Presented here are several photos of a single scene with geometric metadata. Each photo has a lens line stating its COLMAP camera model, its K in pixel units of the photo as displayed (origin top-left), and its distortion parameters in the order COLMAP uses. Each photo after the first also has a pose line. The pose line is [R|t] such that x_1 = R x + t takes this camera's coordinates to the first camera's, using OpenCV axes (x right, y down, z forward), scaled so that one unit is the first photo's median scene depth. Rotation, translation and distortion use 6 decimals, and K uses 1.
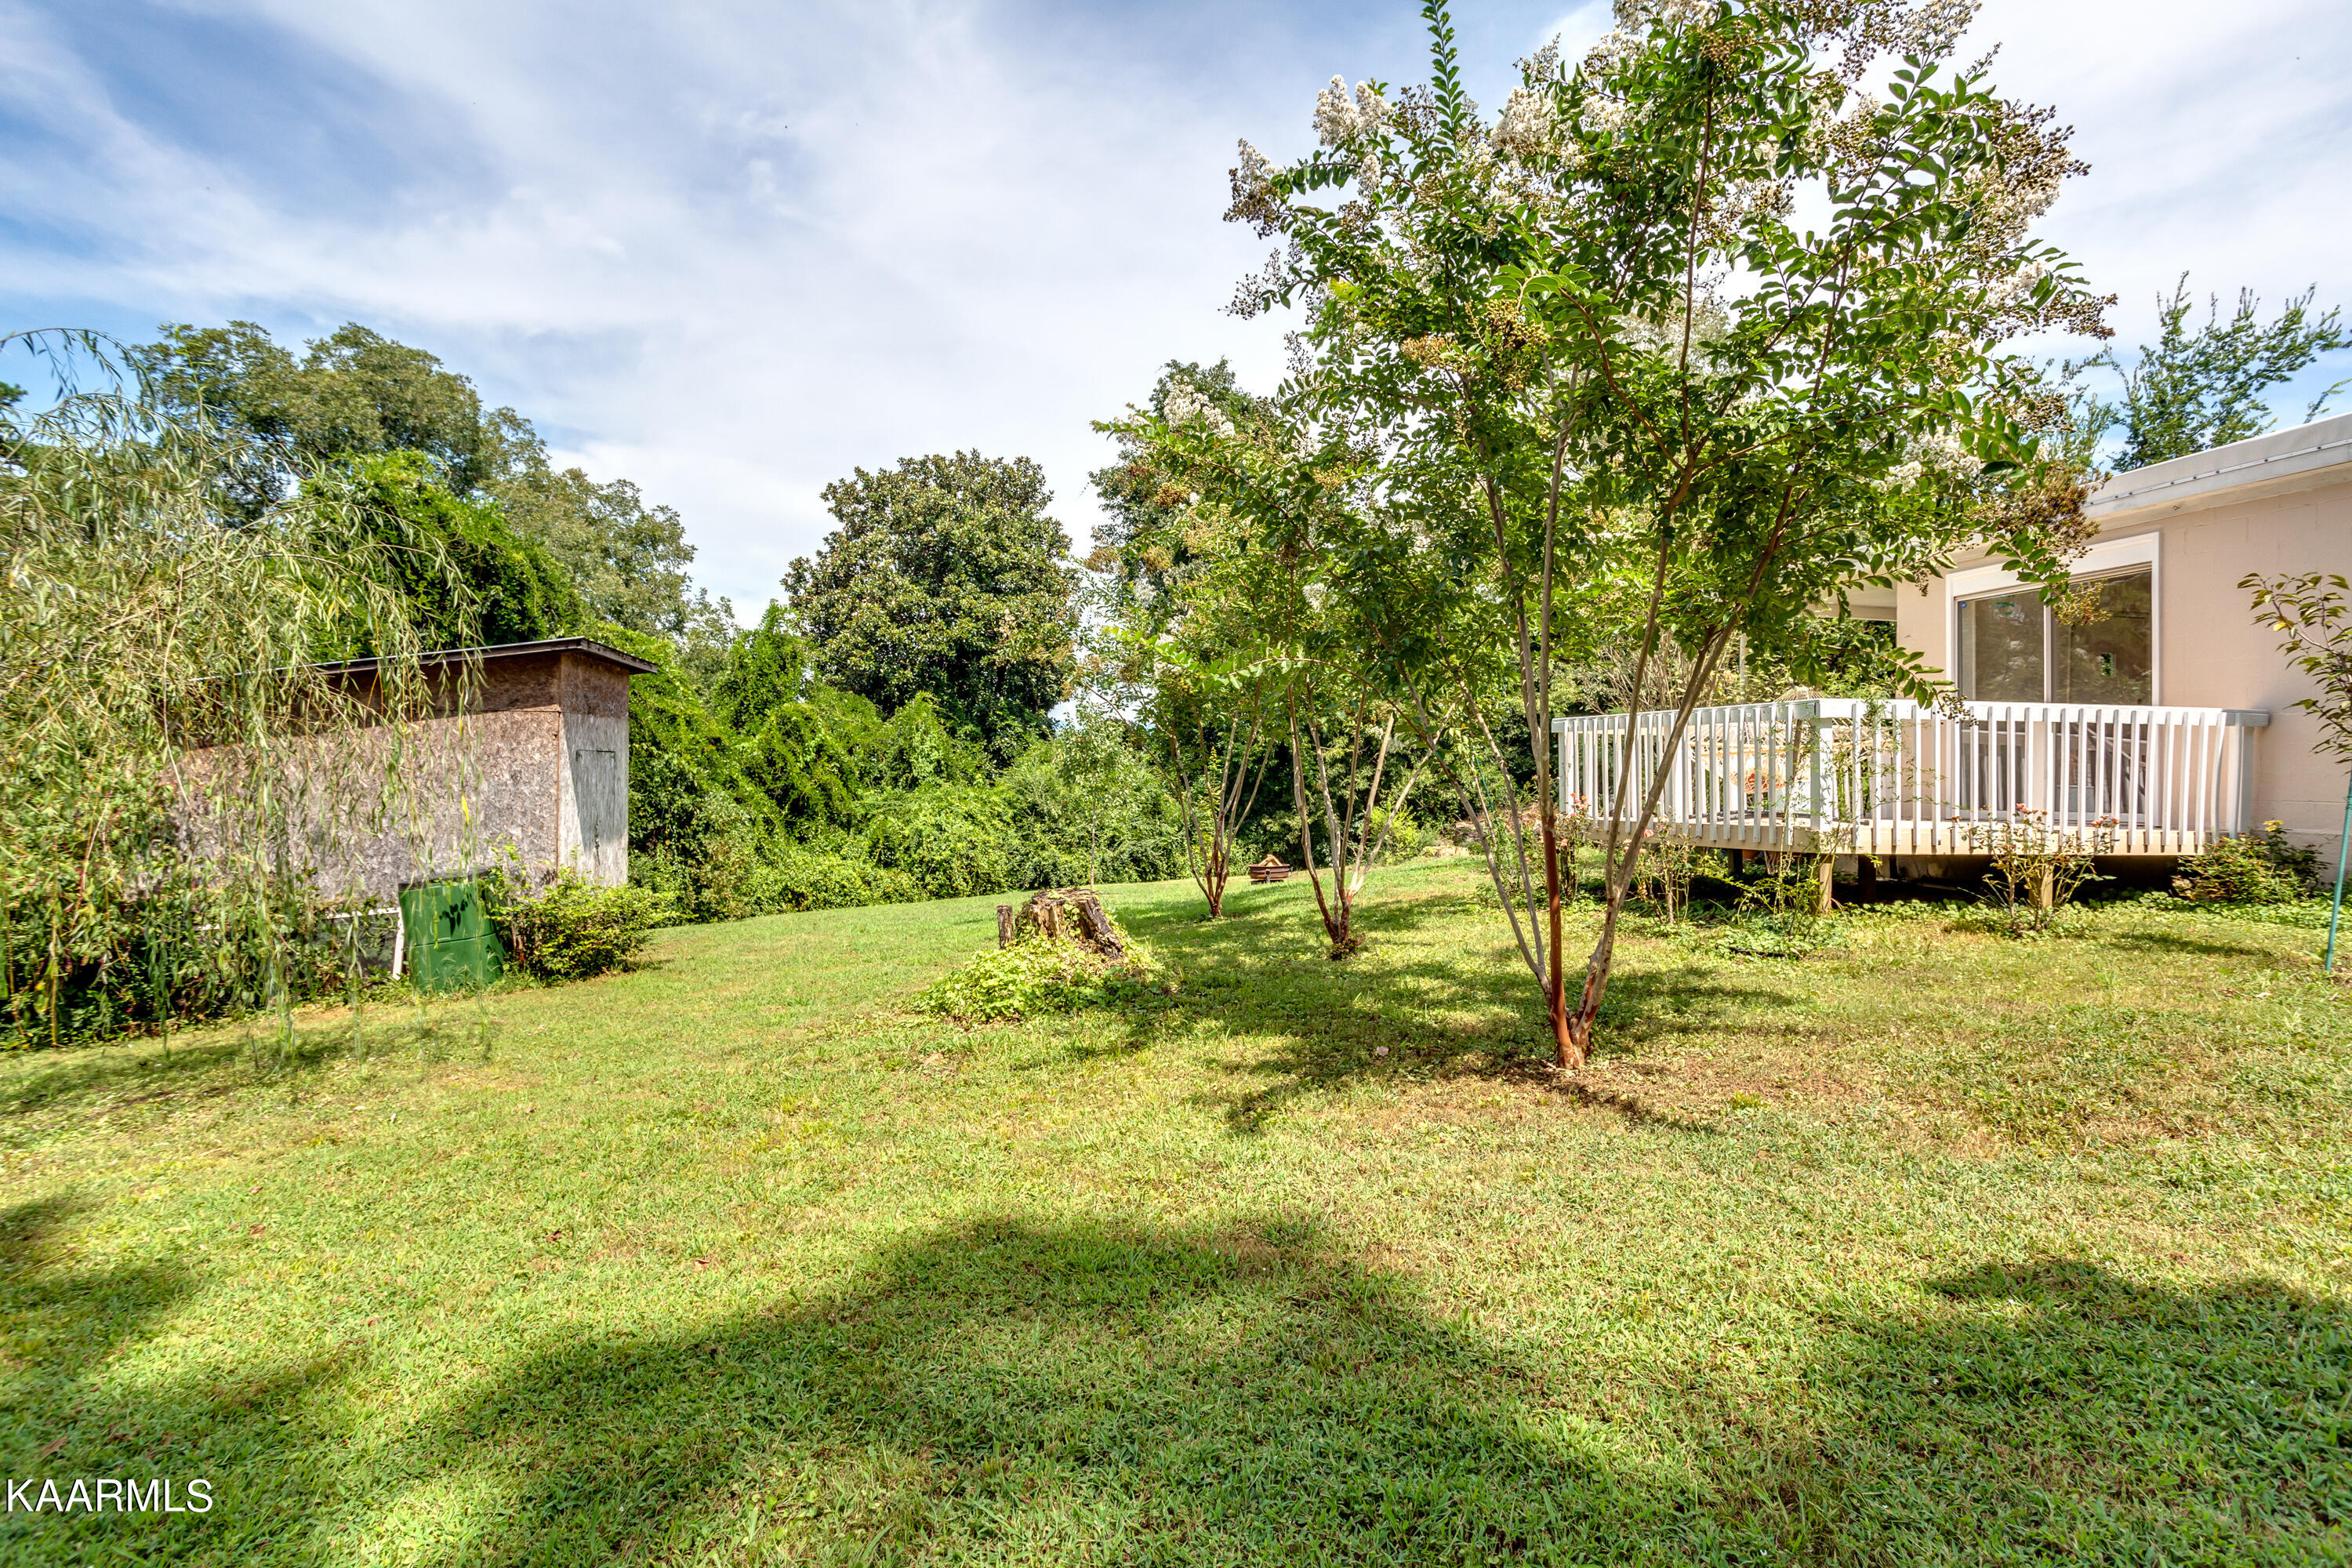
lens RADIAL K [[1143.6, 0, 1153.1], [0, 1143.6, 773.0], [0, 0, 1]] dist [-0.022396, 0.012587]
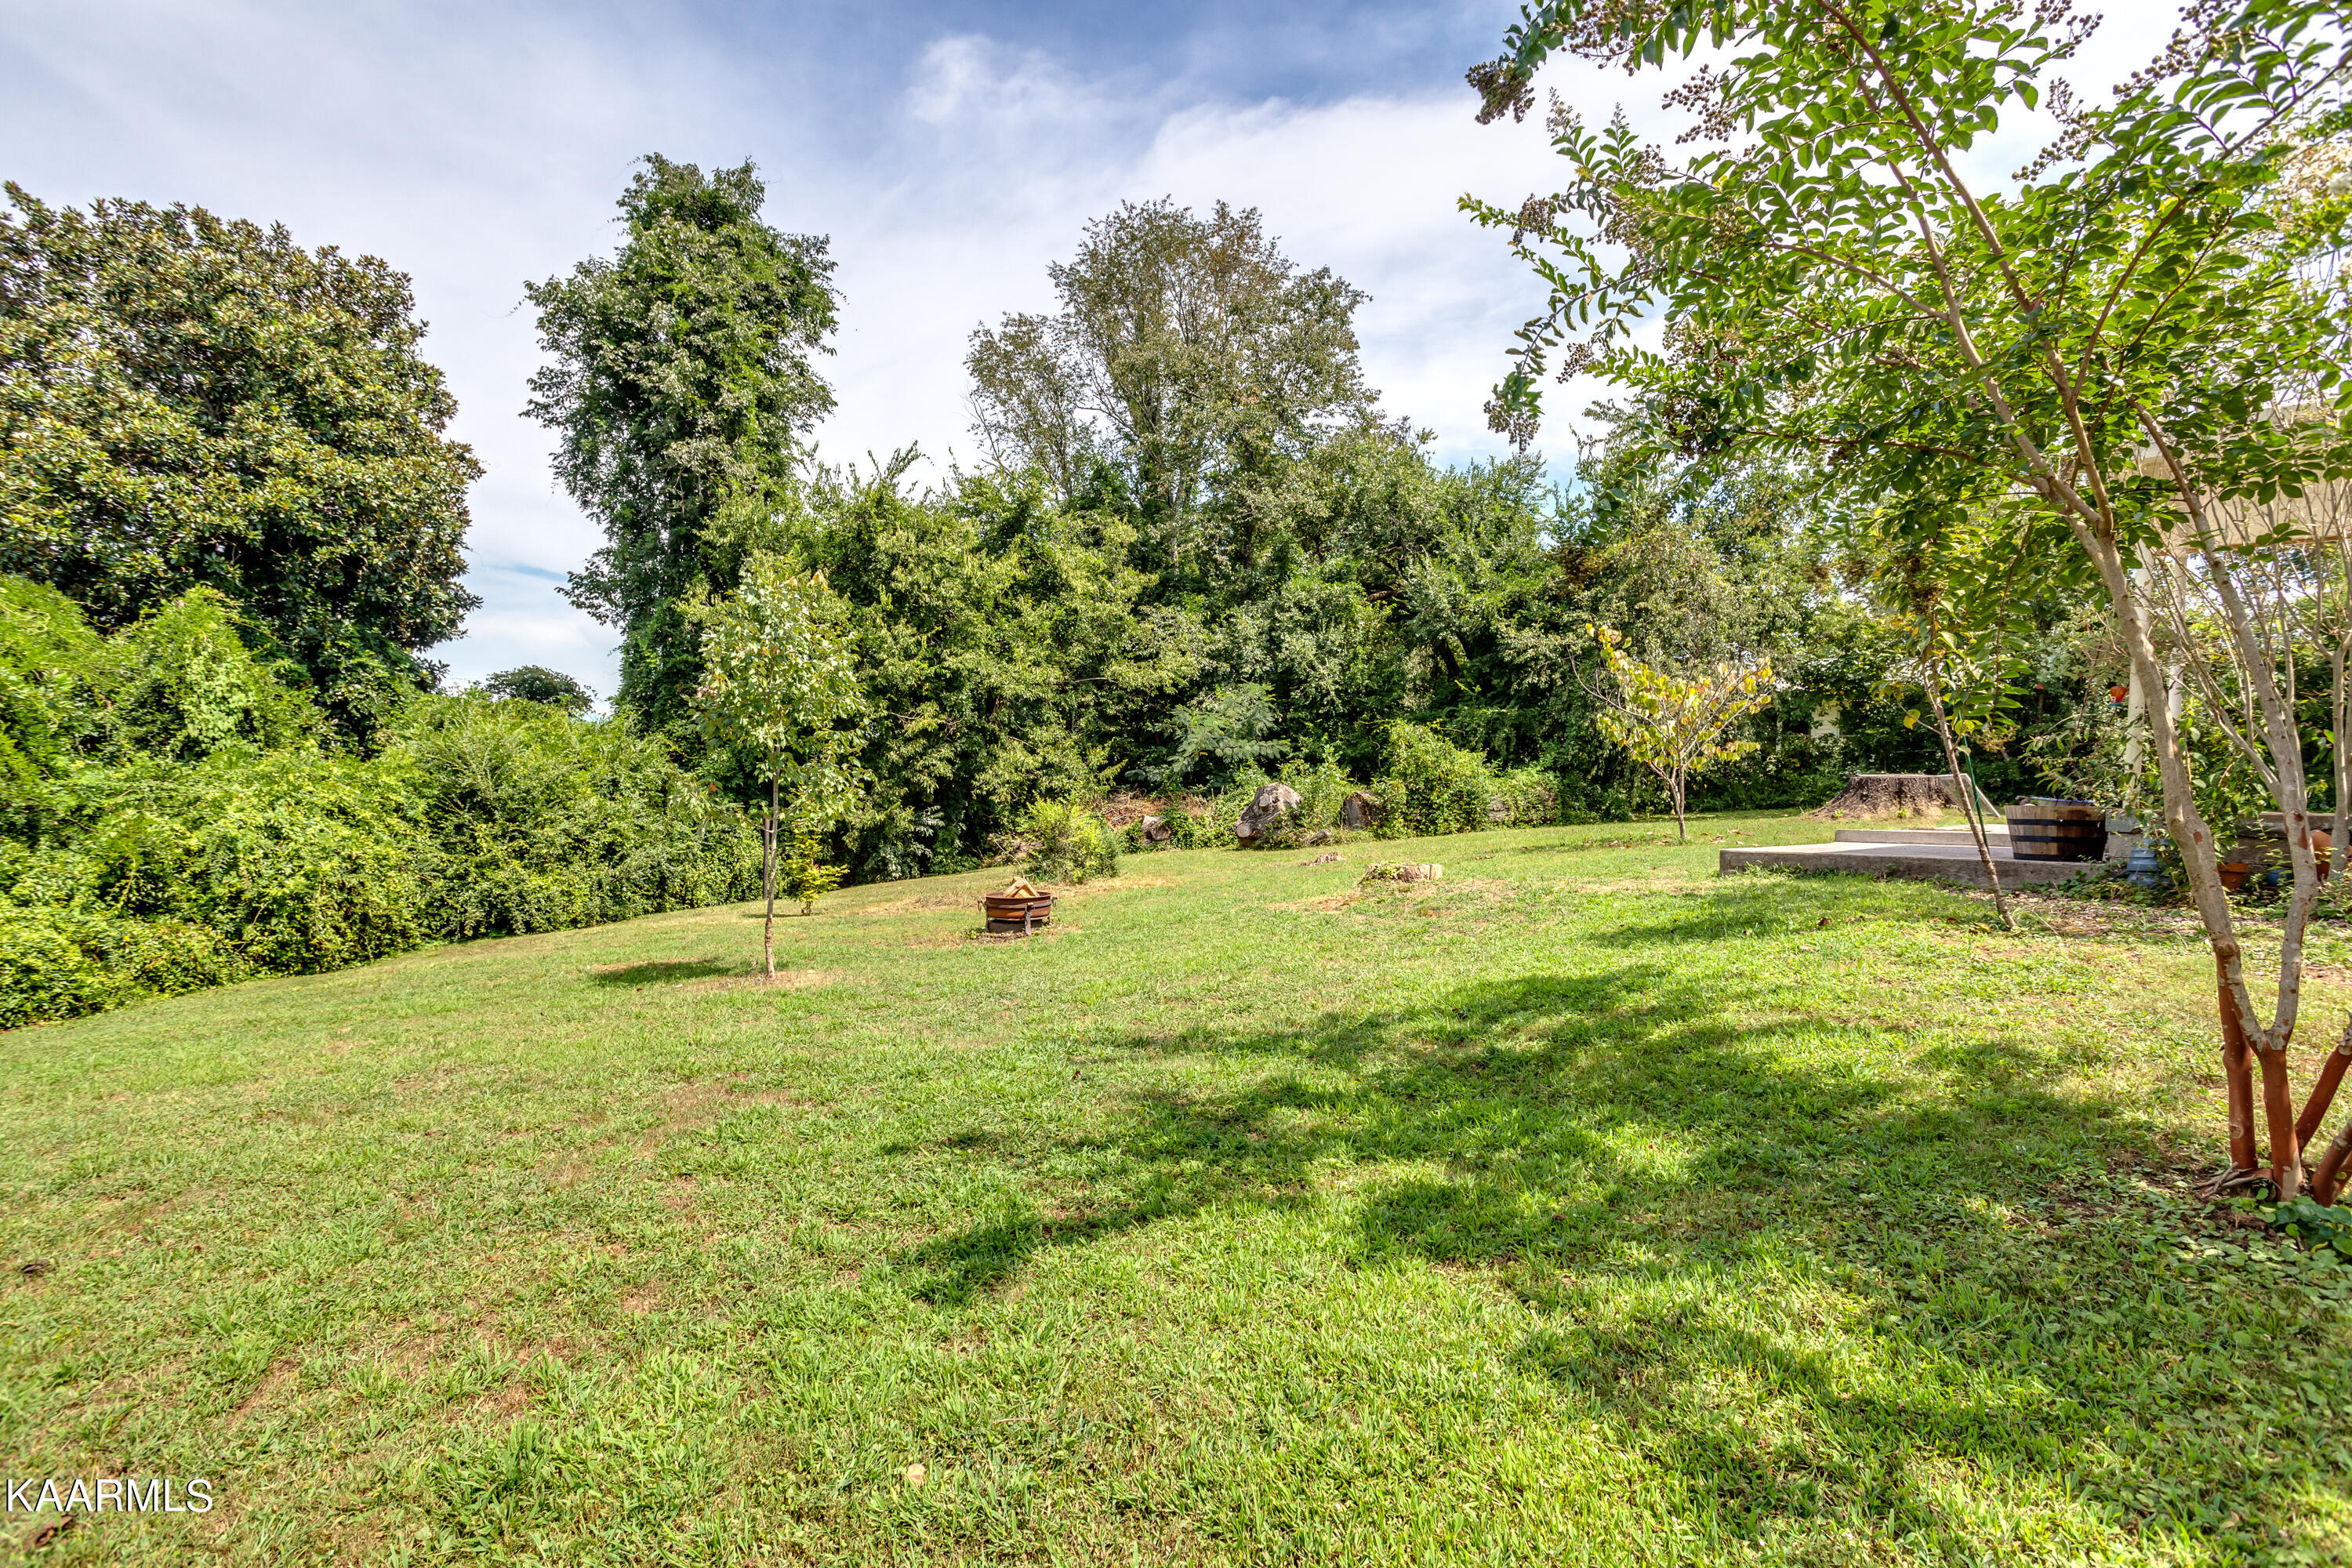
lens RADIAL K [[1143.6, 0, 1184.0], [0, 1143.6, 787.1], [0, 0, 1]] dist [-0.022396, 0.012587]
pose [[0.843376, 0.009360, 0.537243, -0.084662], [-0.018663, 0.999755, 0.011880, 0.009519], [-0.537000, -0.020046, 0.843344, 0.250962]]
